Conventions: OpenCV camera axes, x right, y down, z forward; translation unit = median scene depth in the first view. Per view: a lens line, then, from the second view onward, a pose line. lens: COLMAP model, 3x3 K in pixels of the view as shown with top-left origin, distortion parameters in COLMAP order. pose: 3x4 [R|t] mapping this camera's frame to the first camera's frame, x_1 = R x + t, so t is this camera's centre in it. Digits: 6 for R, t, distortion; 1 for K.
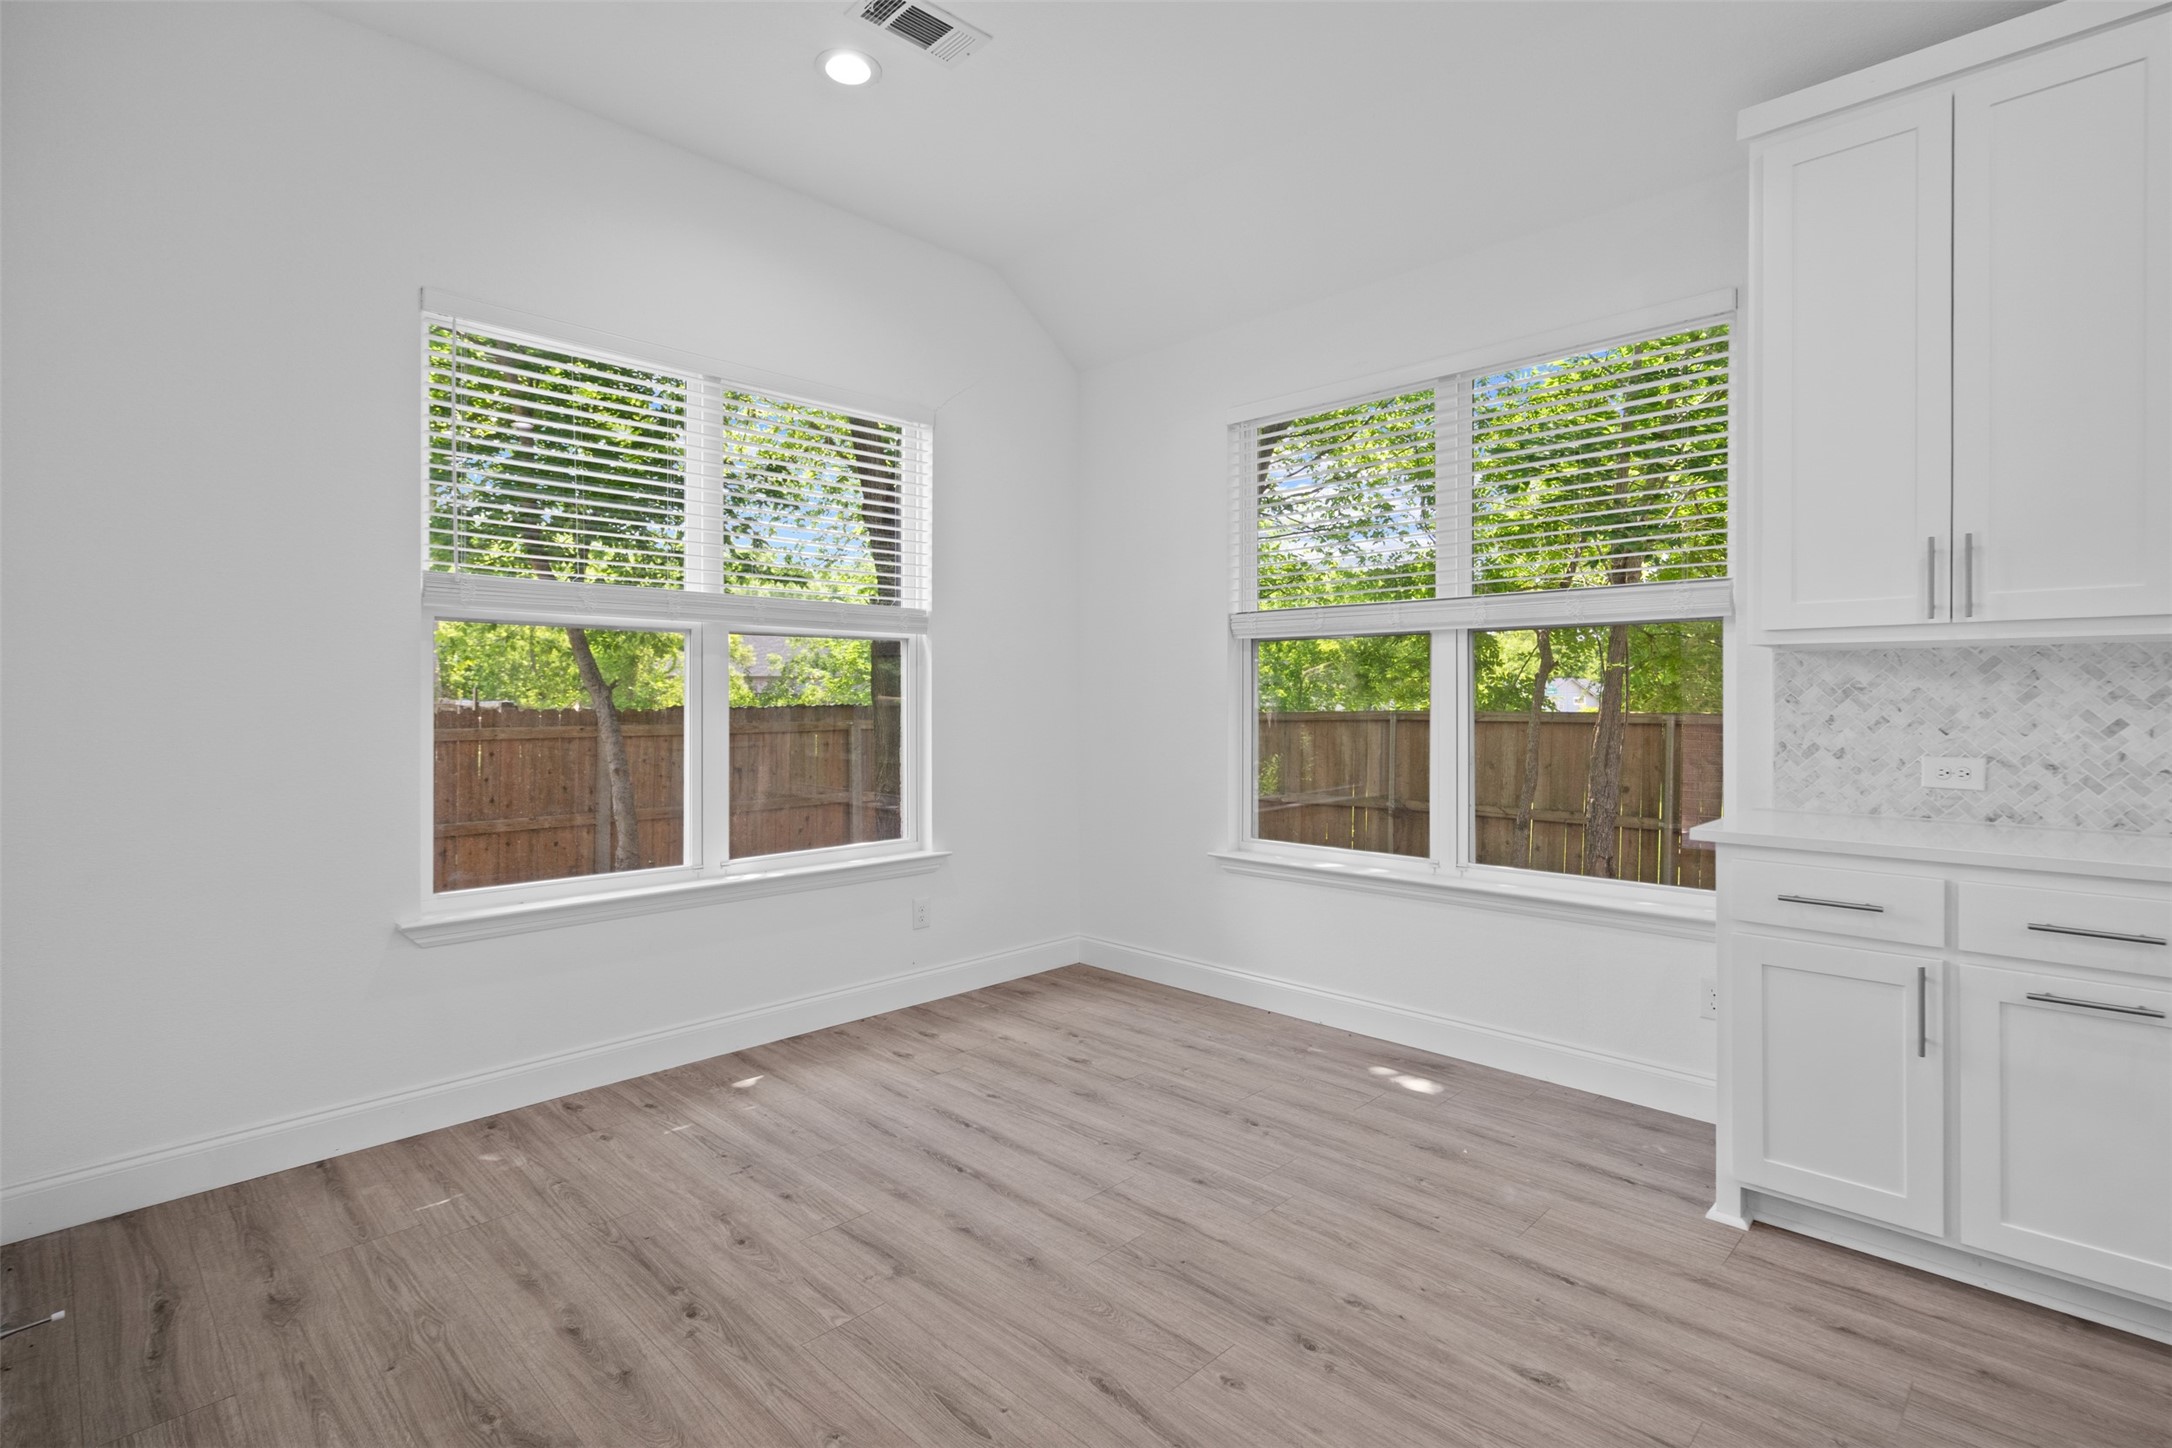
lens RADIAL K [[1039.9, 0, 1085.0], [0, 1039.9, 696.9], [0, 0, 1]] dist [-0.000794, 0.001899]
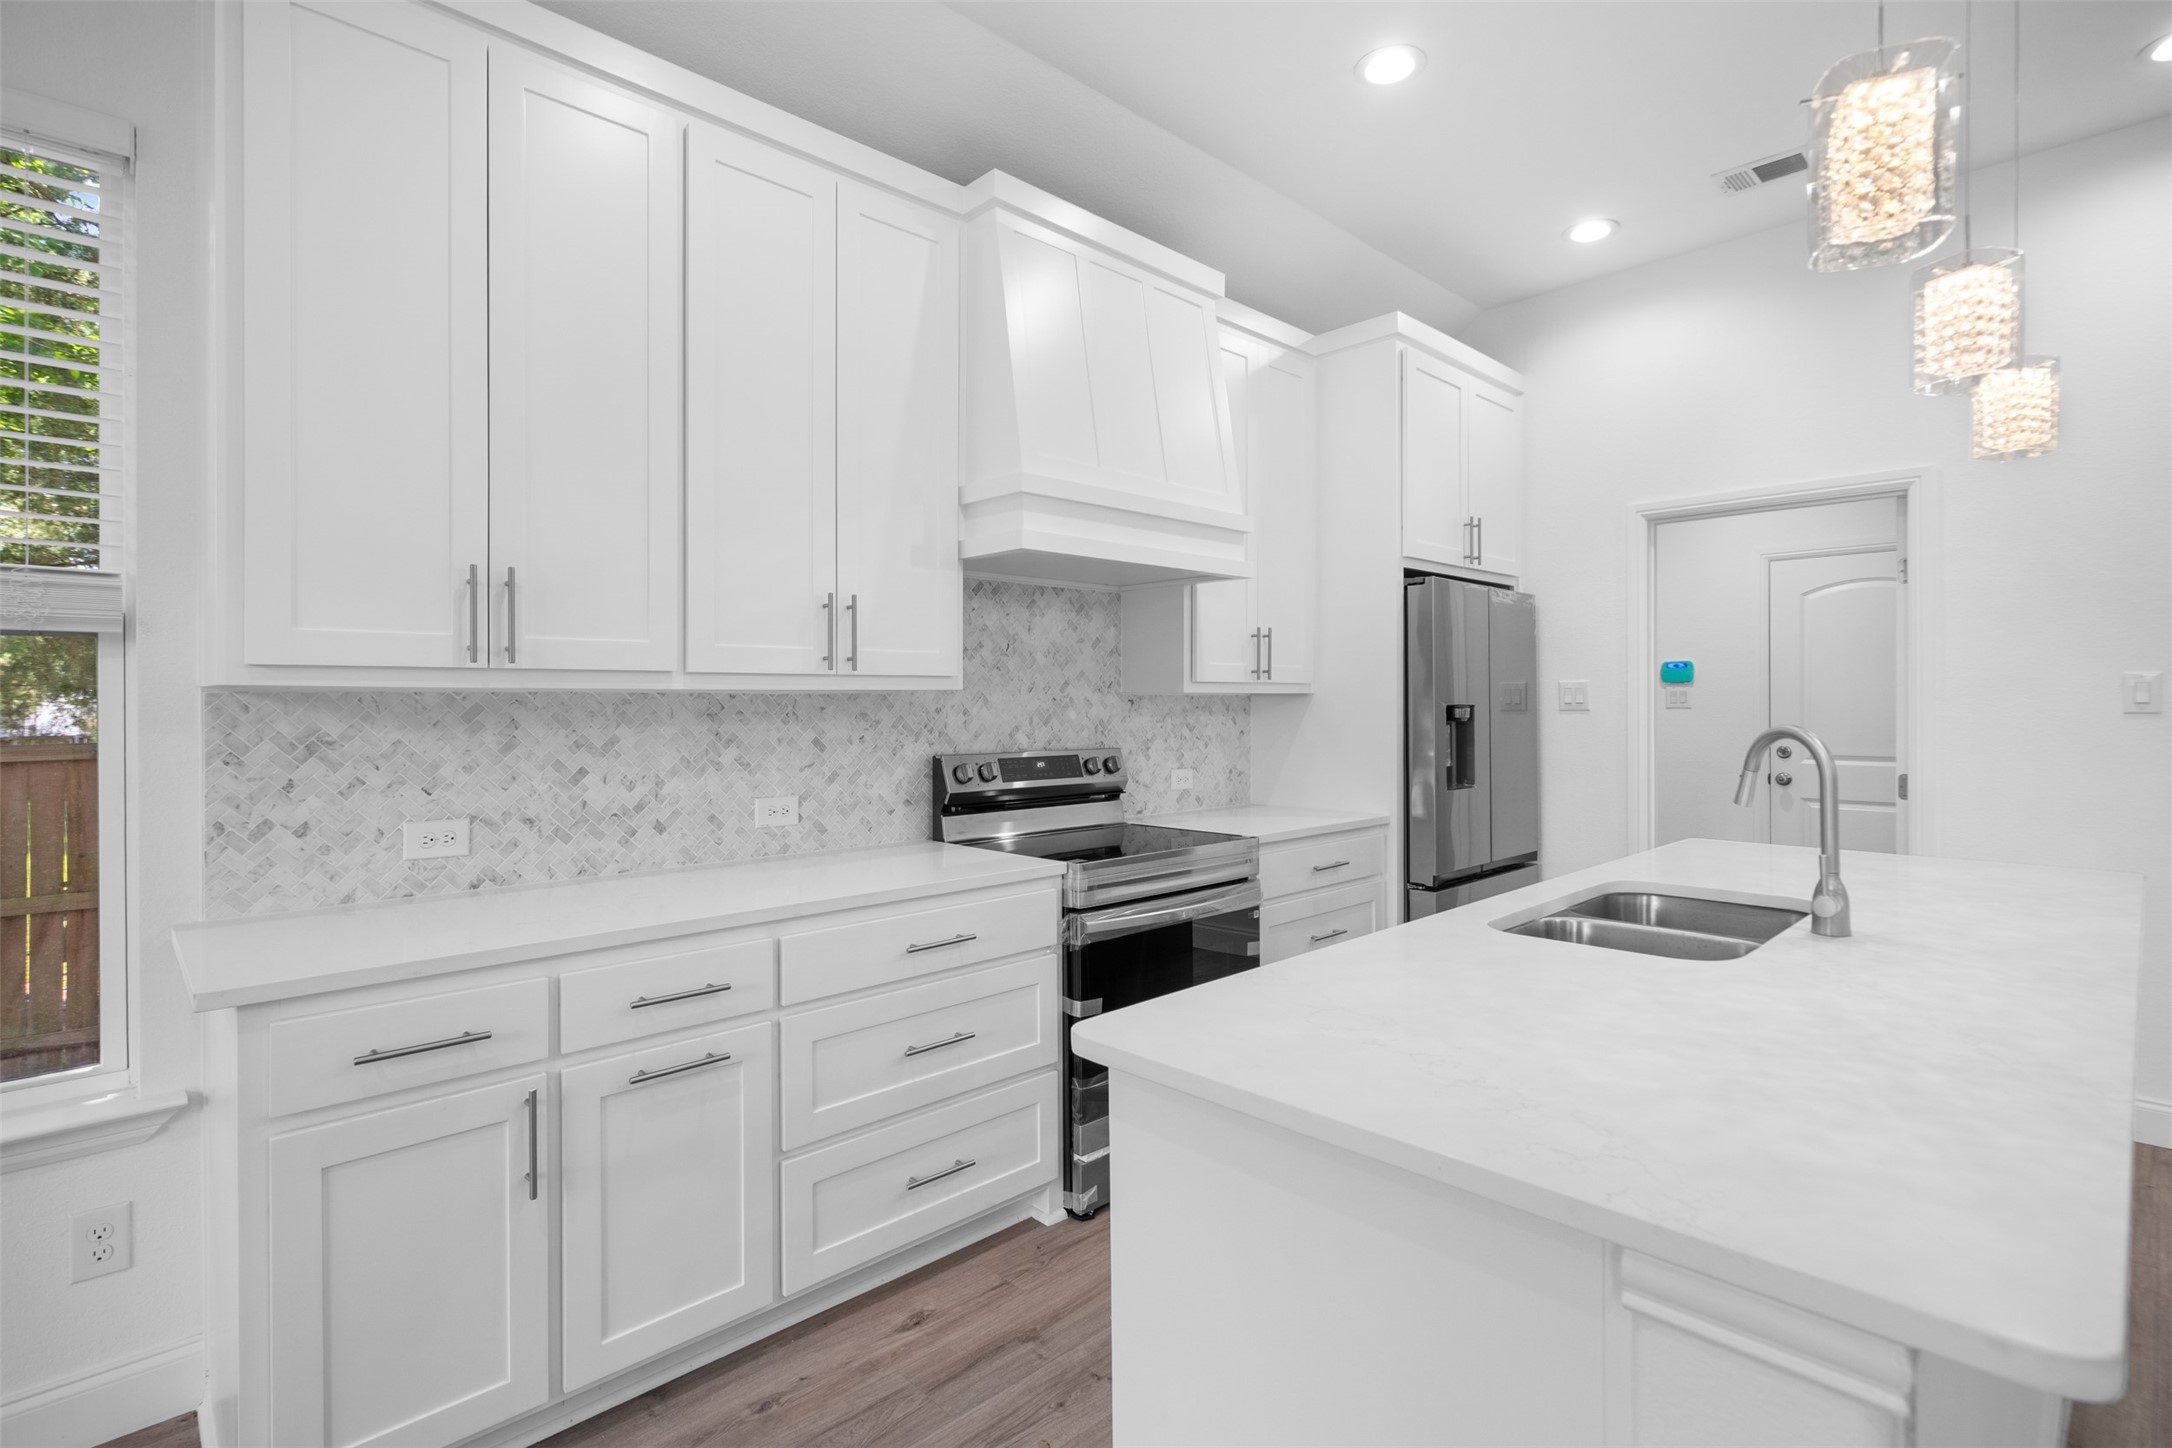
lens RADIAL K [[1035.2, 0, 1089.3], [0, 1035.2, 703.4], [0, 0, 1]] dist [-0.000305, 0.001378]
pose [[0.026225, -0.002637, 0.999653, -0.003468], [0.003252, 0.999991, 0.002552, -0.037680], [-0.999651, 0.003184, 0.026233, 0.425256]]
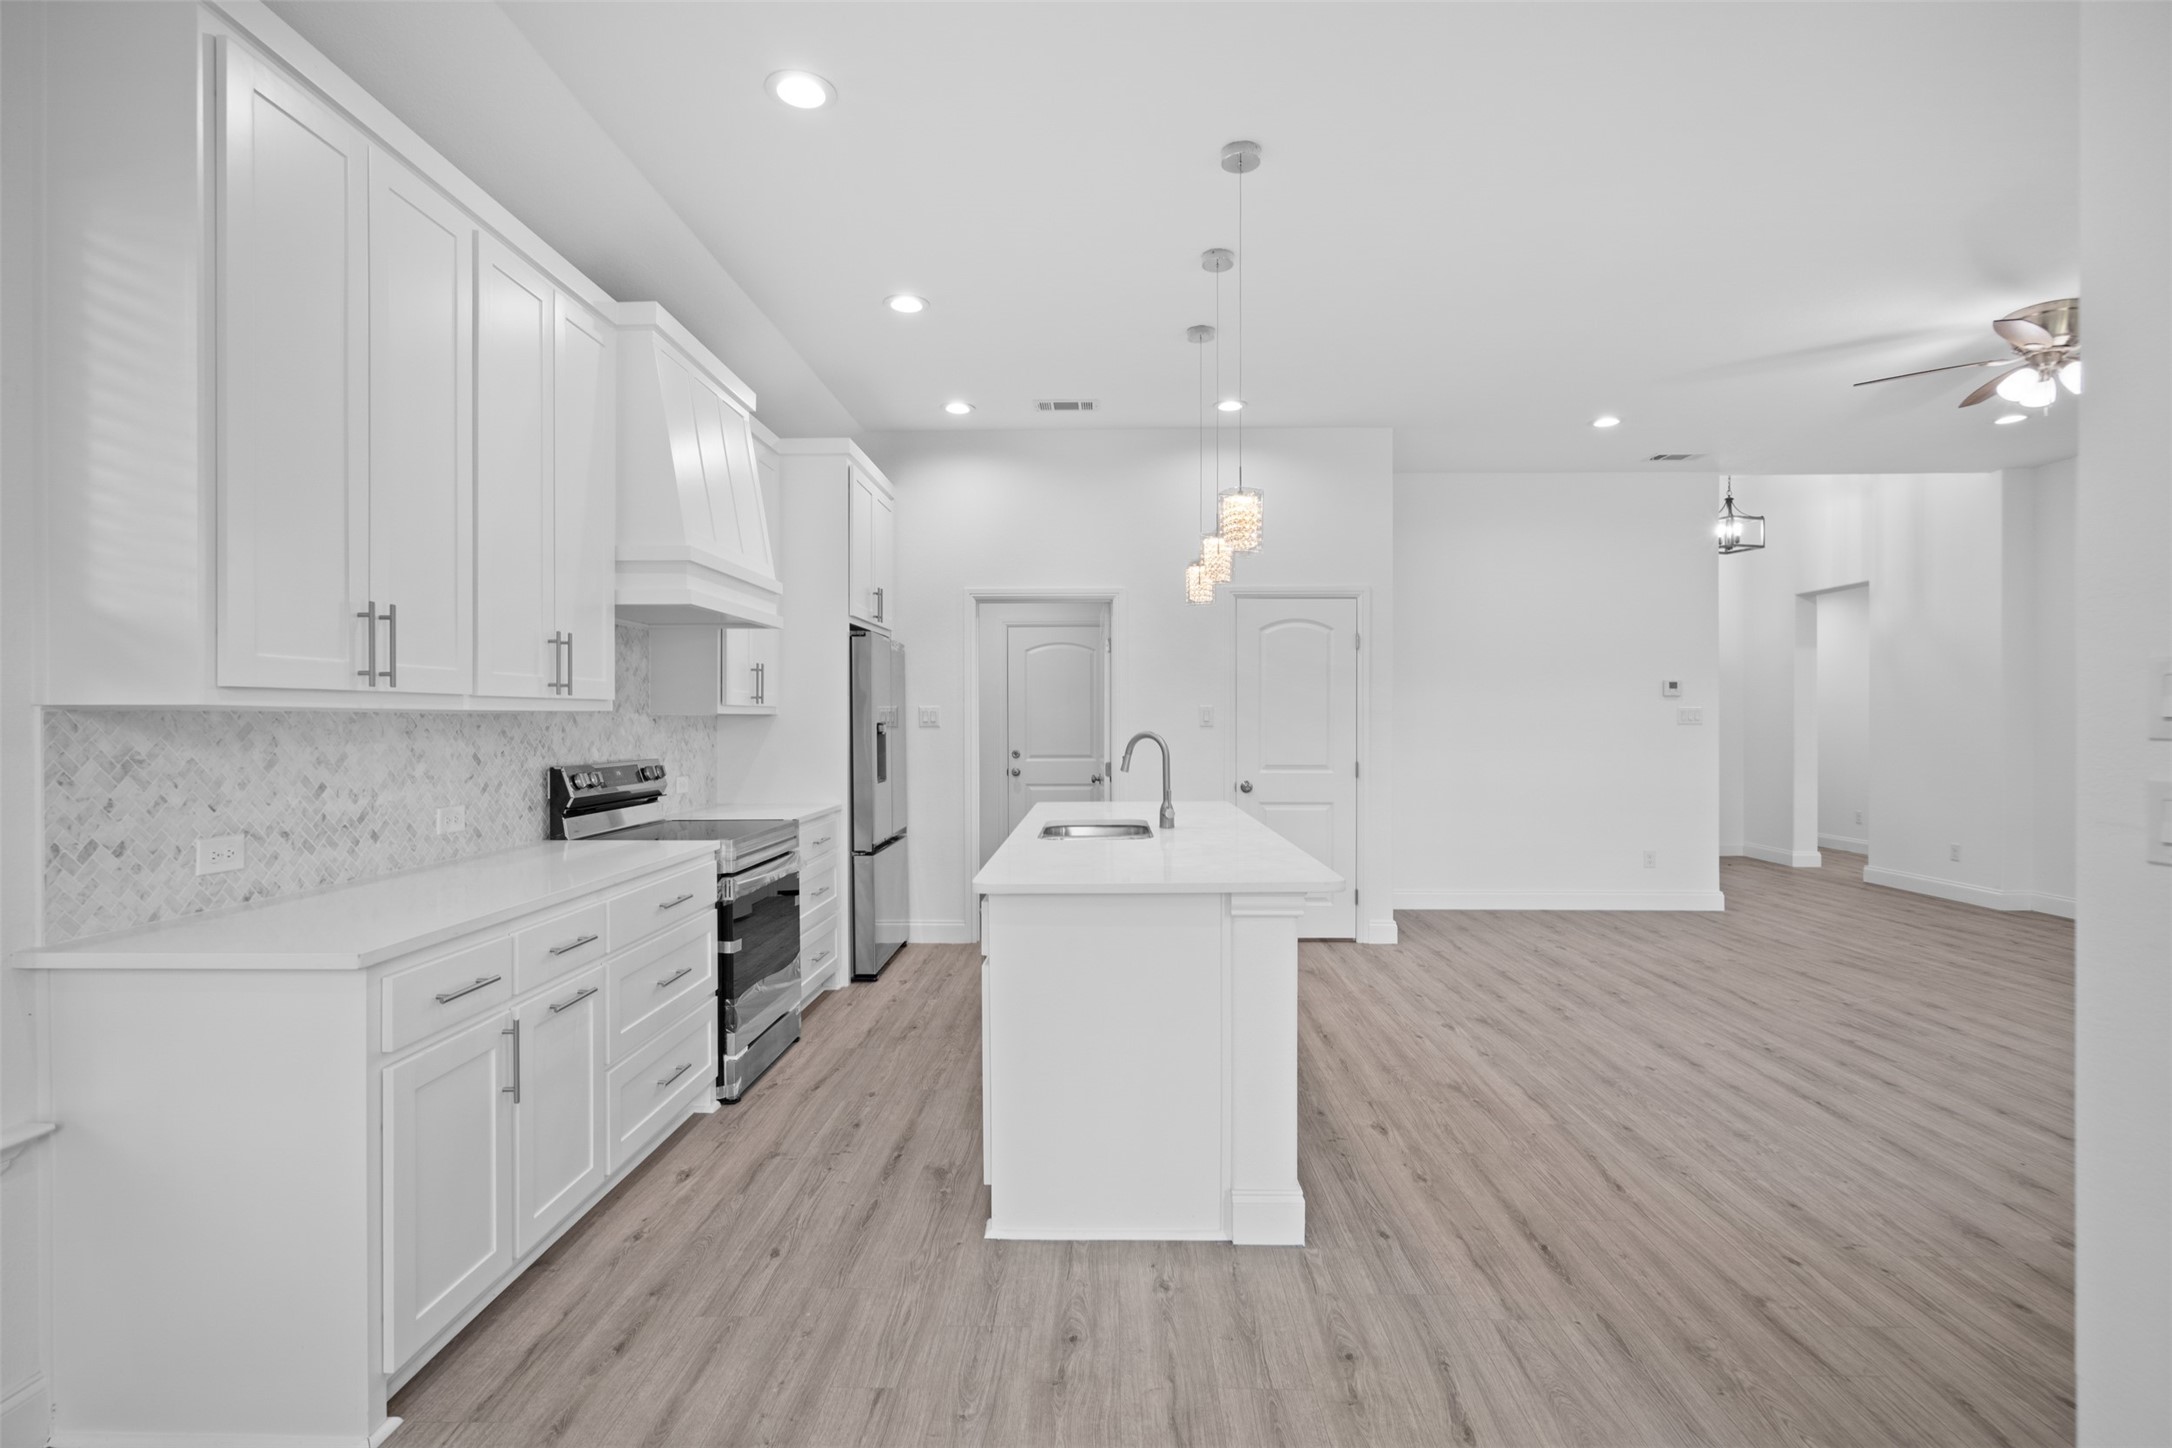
lens RADIAL K [[1028.0, 0, 1090.5], [0, 1028.0, 724.8], [0, 0, 1]] dist [0.003449, 0.001052]
pose [[-0.688509, -0.002990, 0.725221, -0.293554], [0.002505, 0.999976, 0.006501, -0.038732], [-0.725223, 0.006293, -0.688485, 1.030129]]
